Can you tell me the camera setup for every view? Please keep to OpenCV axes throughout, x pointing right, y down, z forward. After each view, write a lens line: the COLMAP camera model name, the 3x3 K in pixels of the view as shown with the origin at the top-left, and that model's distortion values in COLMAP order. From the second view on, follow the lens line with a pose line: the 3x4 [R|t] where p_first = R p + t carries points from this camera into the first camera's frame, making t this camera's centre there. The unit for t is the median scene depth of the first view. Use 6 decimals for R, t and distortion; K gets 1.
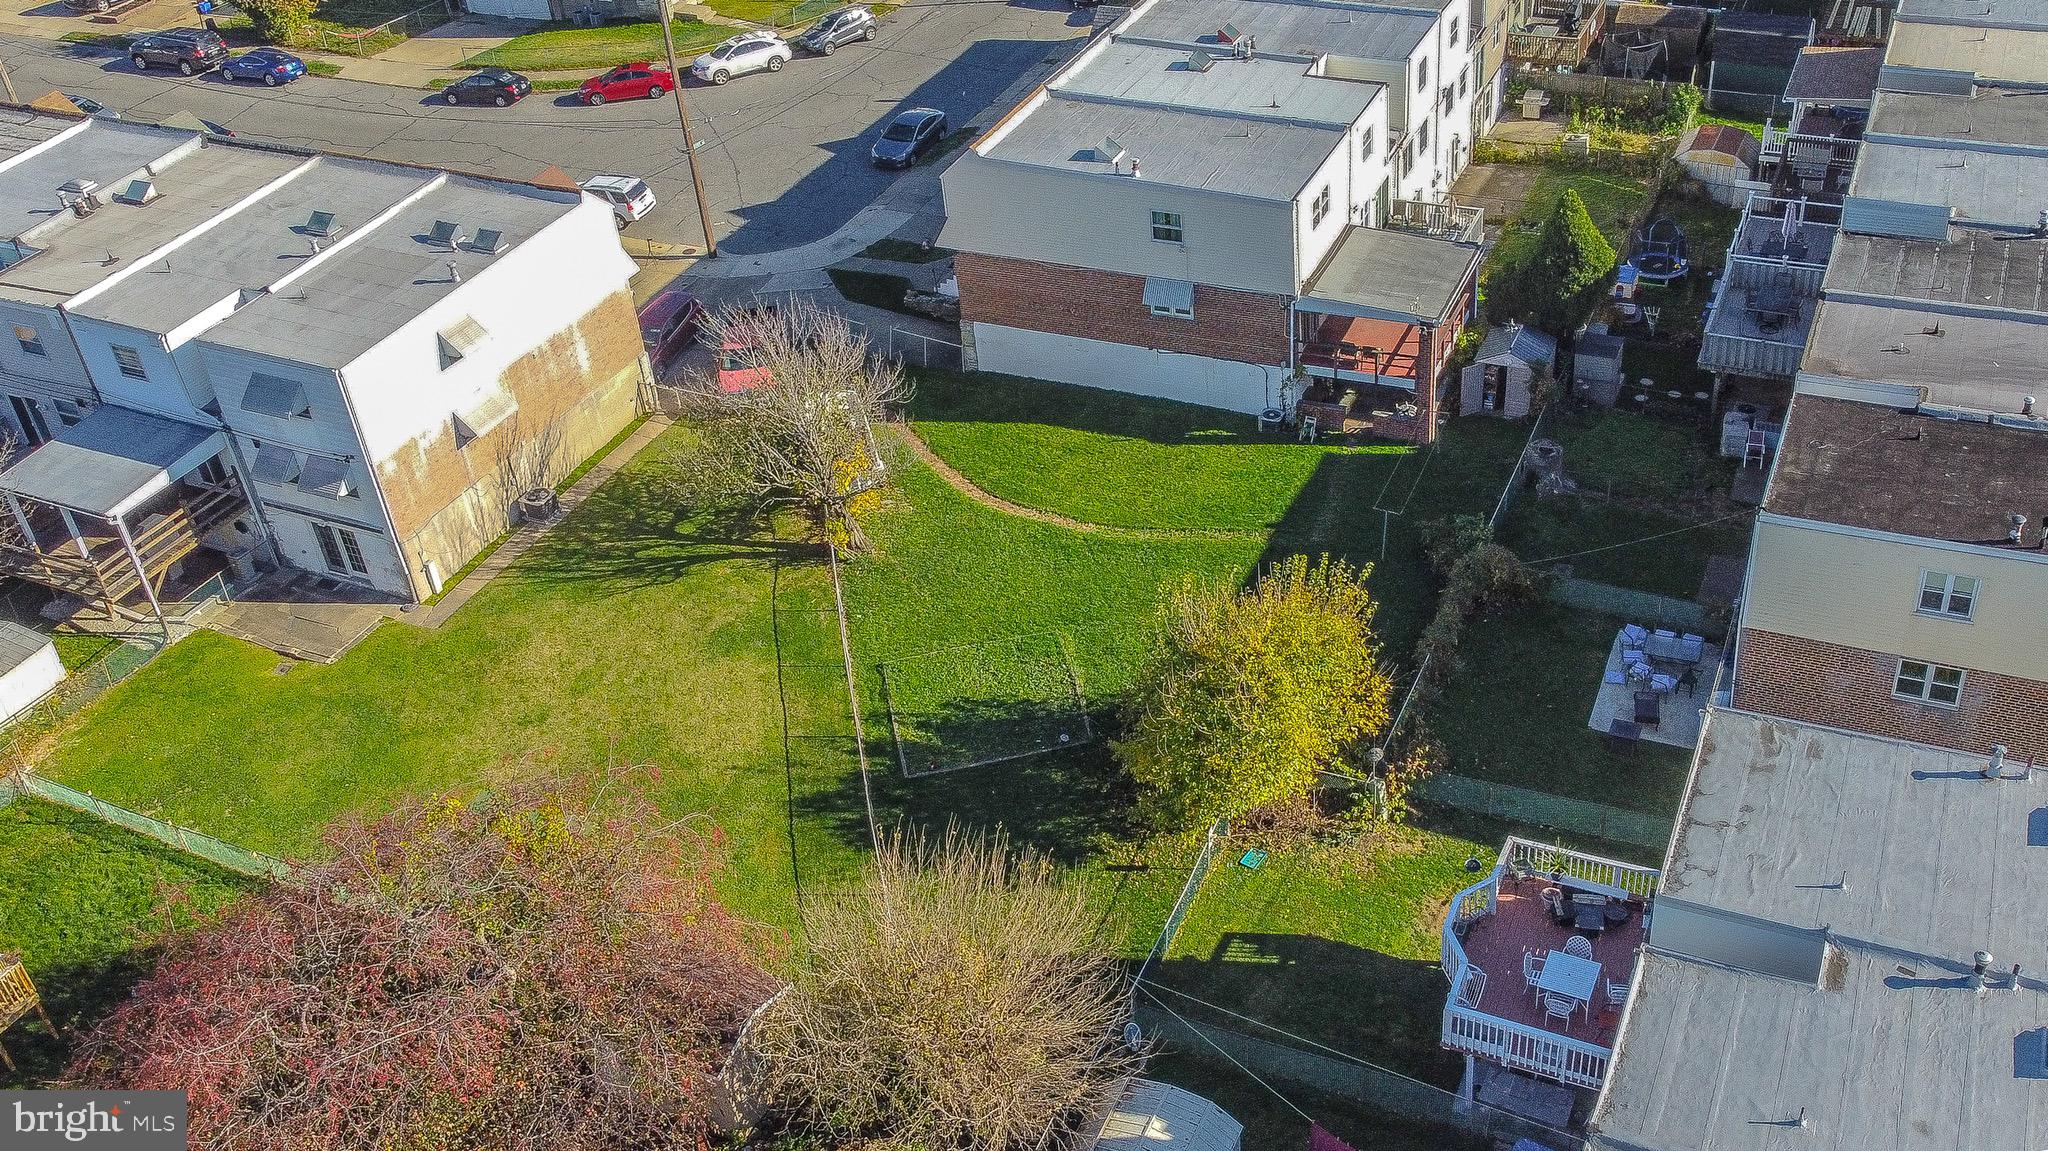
lens RADIAL K [[1936.3, 0, 1079.9], [0, 1936.3, 557.4], [0, 0, 1]] dist [0.002006, -0.021231]
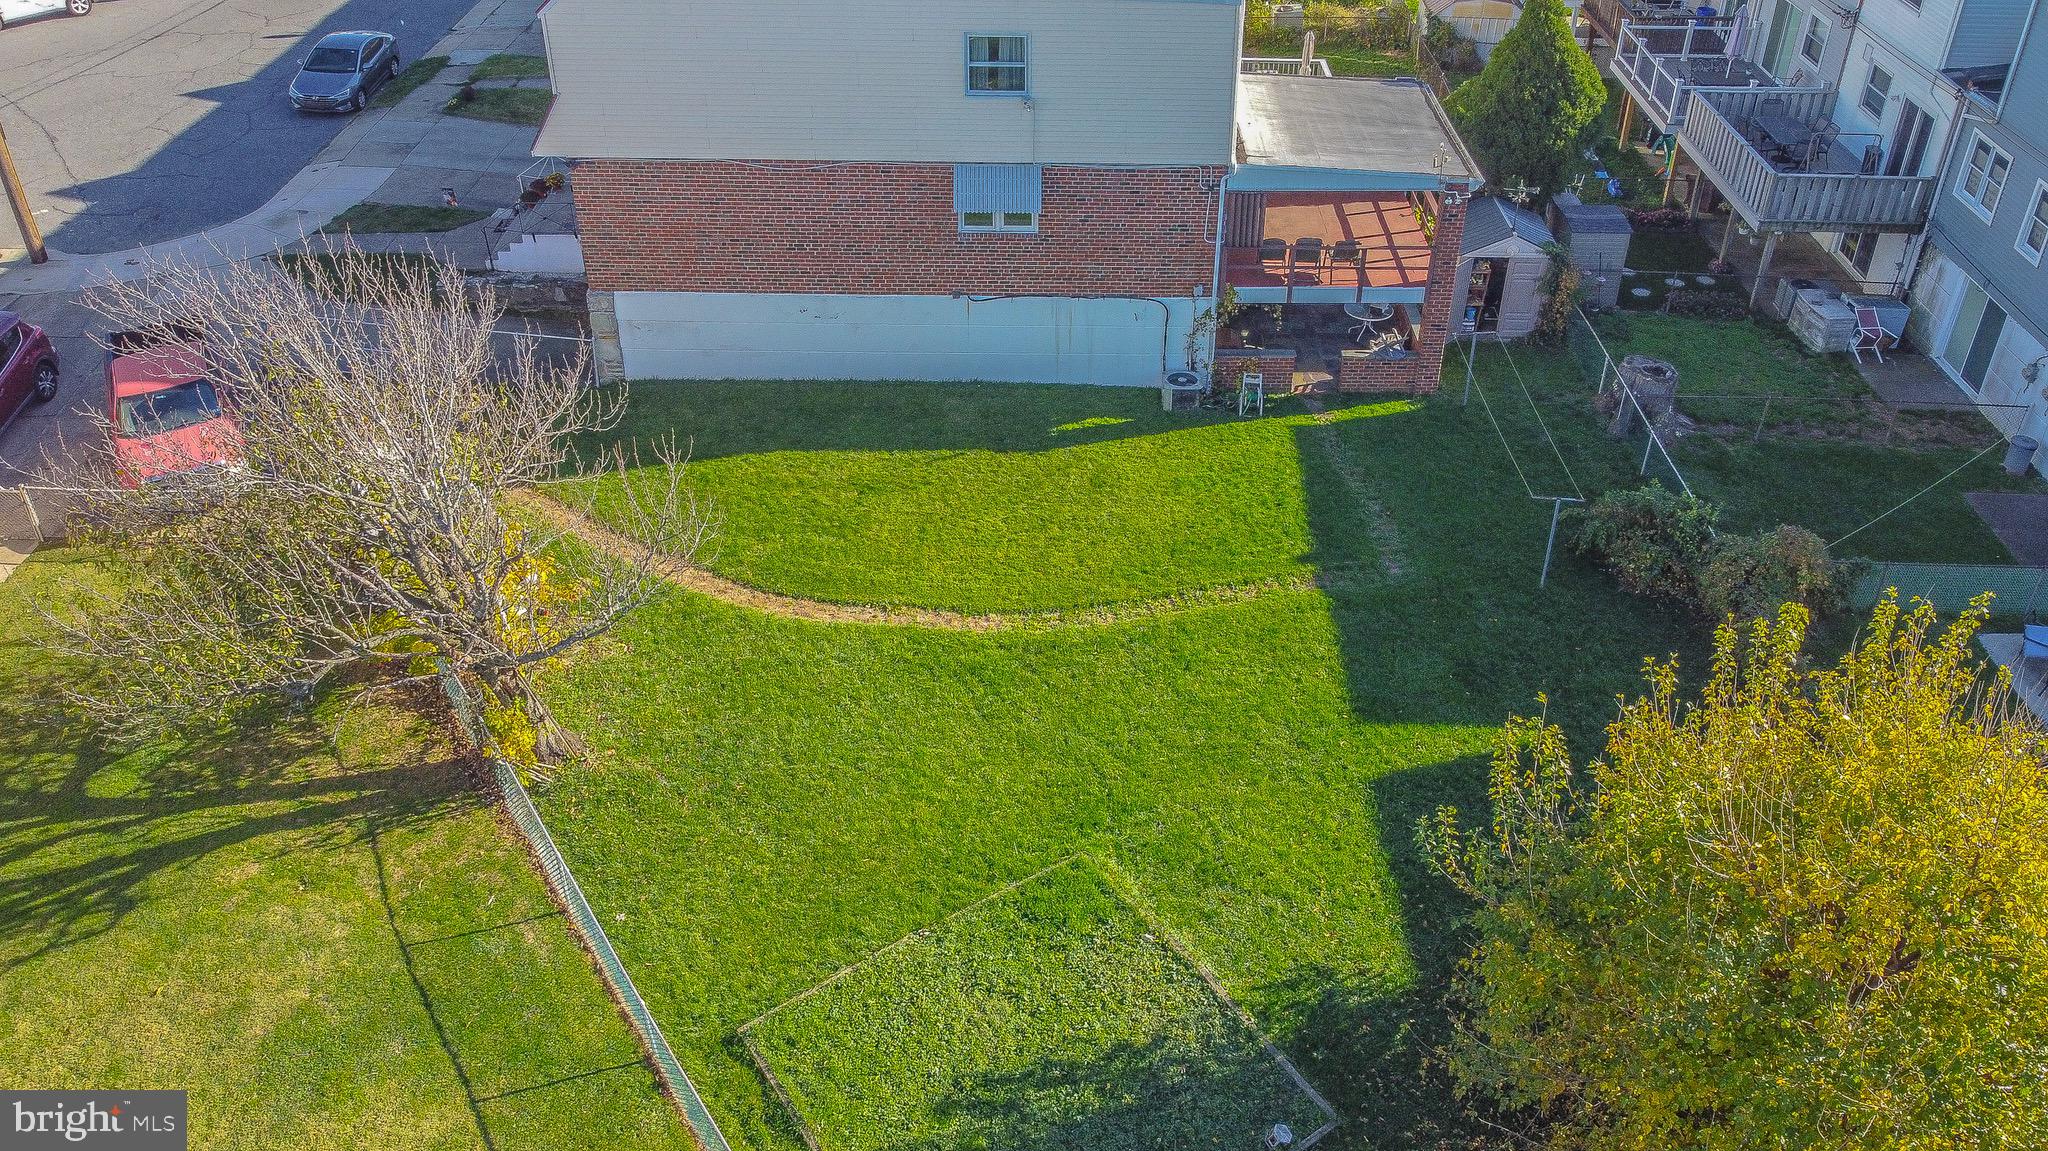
lens RADIAL K [[1623.0, 0, 1056.9], [0, 1623.0, 536.9], [0, 0, 1]] dist [-0.006375, 0.006474]
pose [[0.912597, -0.159042, 0.376659, -0.135290], [0.167764, 0.985779, 0.009769, -0.037854], [-0.372856, 0.054275, 0.926301, 0.563231]]
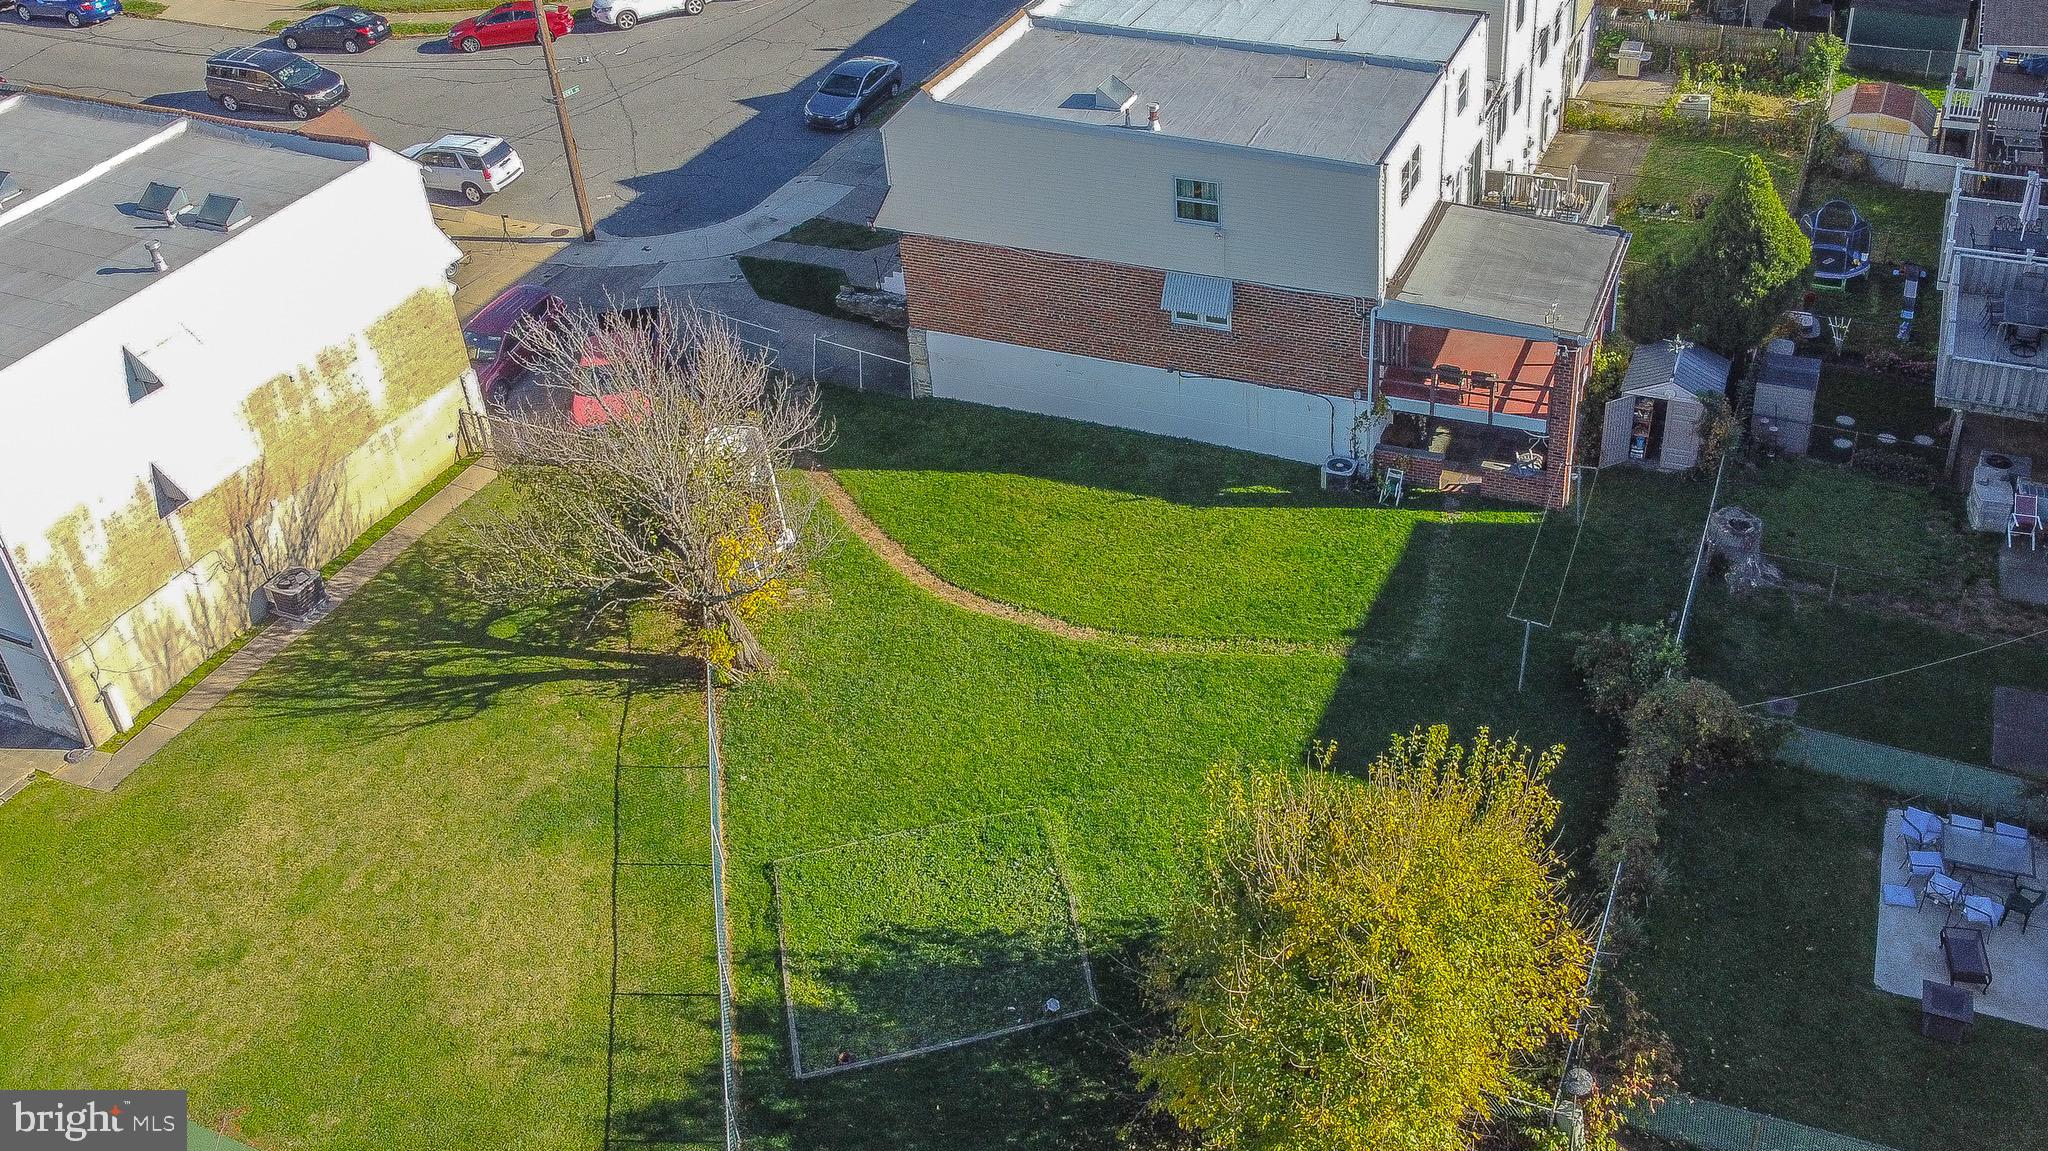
lens RADIAL K [[1834.4, 0, 1126.4], [0, 1834.4, 511.8], [0, 0, 1]] dist [-0.004969, -0.003487]
pose [[0.999250, 0.002527, 0.038635, -0.006204], [-0.002154, 0.999951, -0.009692, -0.050565], [-0.038658, 0.009601, 0.999206, 0.330781]]
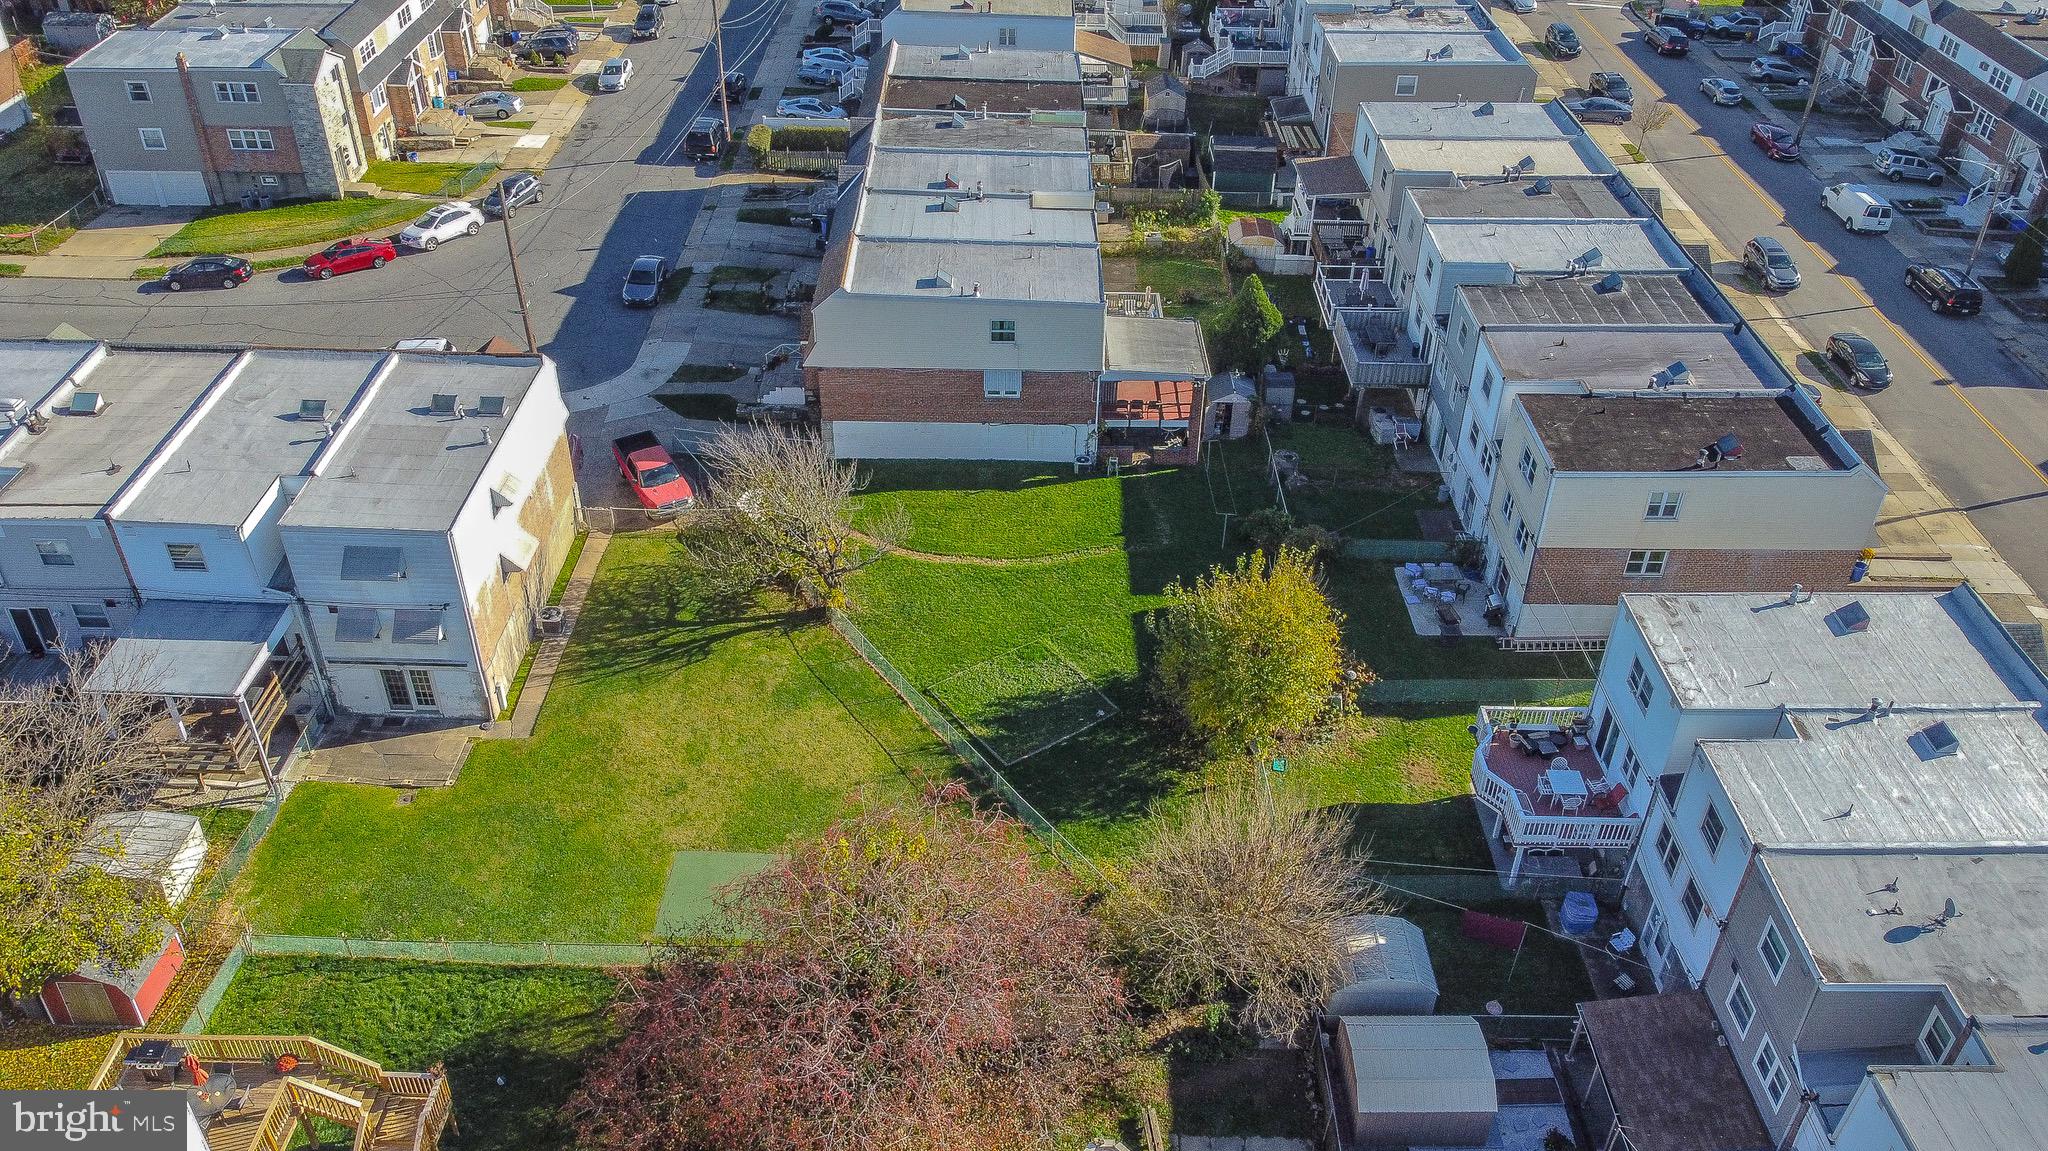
lens RADIAL K [[1582.5, 0, 1023.4], [0, 1582.5, 573.6], [0, 0, 1]] dist [0.000279, 0.001915]
pose [[0.909570, -0.167665, 0.380225, -0.380777], [0.166732, 0.985358, 0.035652, -0.042355], [-0.380635, 0.030968, 0.924207, -0.006543]]
